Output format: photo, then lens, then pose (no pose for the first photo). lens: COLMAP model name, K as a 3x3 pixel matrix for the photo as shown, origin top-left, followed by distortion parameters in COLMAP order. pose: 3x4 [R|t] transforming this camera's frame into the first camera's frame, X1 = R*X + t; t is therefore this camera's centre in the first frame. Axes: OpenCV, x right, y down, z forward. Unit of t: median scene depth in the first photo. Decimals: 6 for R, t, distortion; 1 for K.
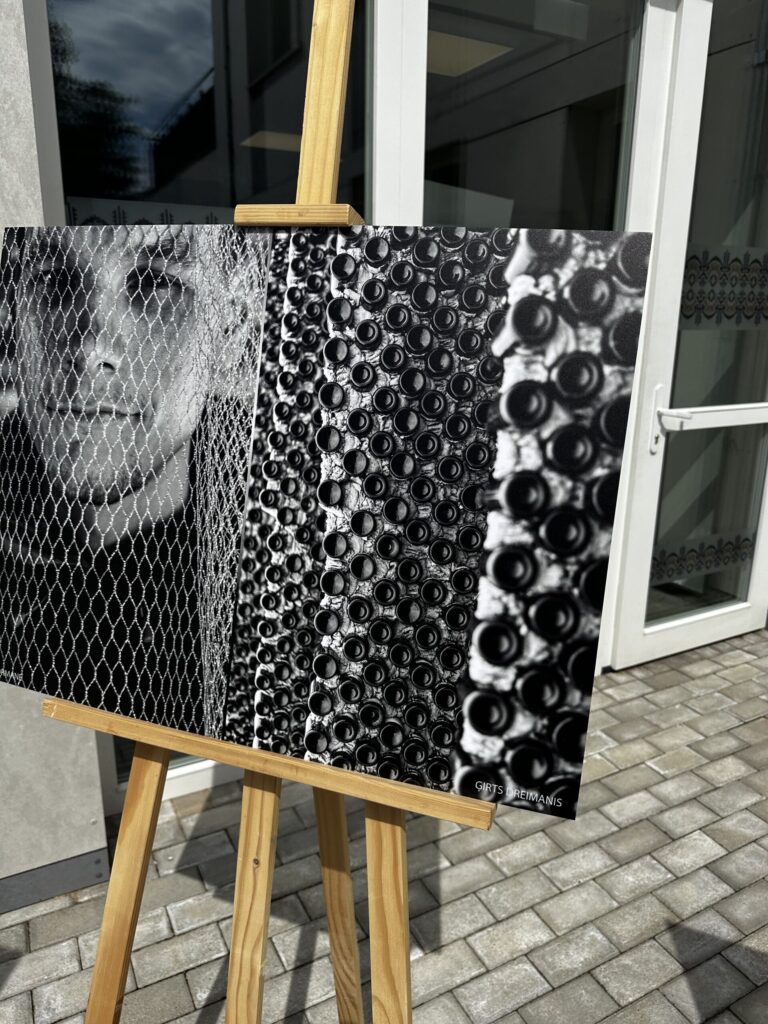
lens RADIAL K [[715.2, 0, 384.0], [0, 715.2, 512.0], [0, 0, 1]] dist [0.070058, -0.085702]
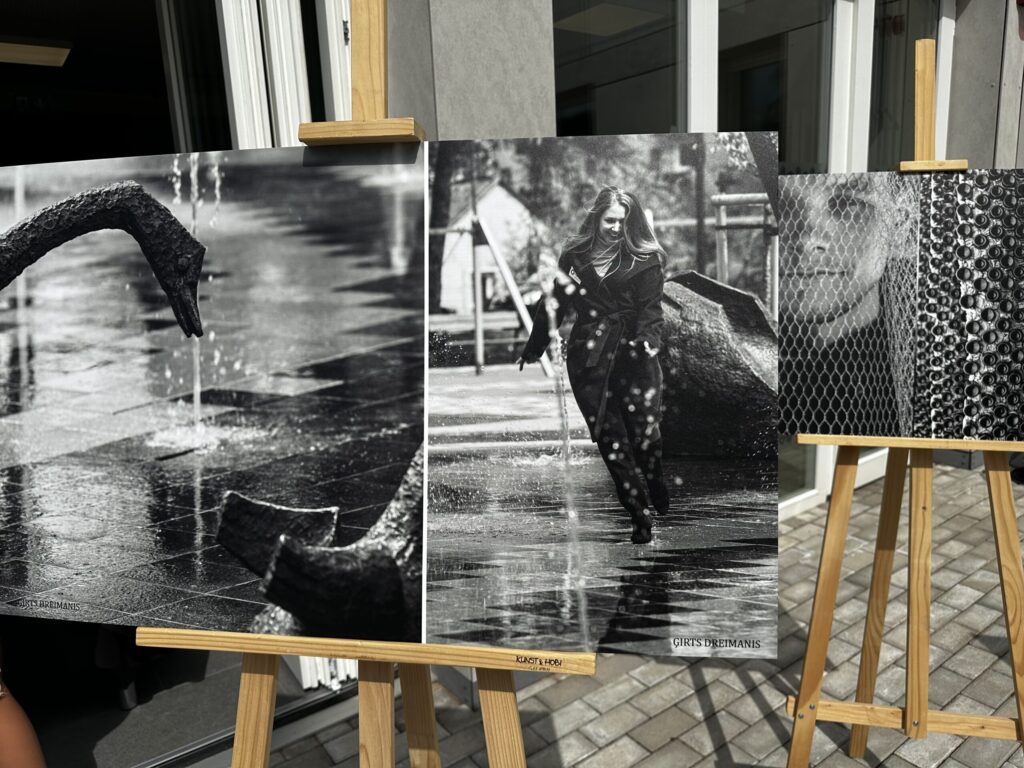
lens RADIAL K [[715.2, 0, 512.0], [0, 715.2, 392.9], [0, 0, 1]] dist [0.070058, -0.085702]
pose [[0.986301, -0.083343, 0.142352, -1.573550], [0.092353, 0.994042, -0.057896, 0.217486], [-0.136678, 0.070250, 0.988121, -0.759870]]
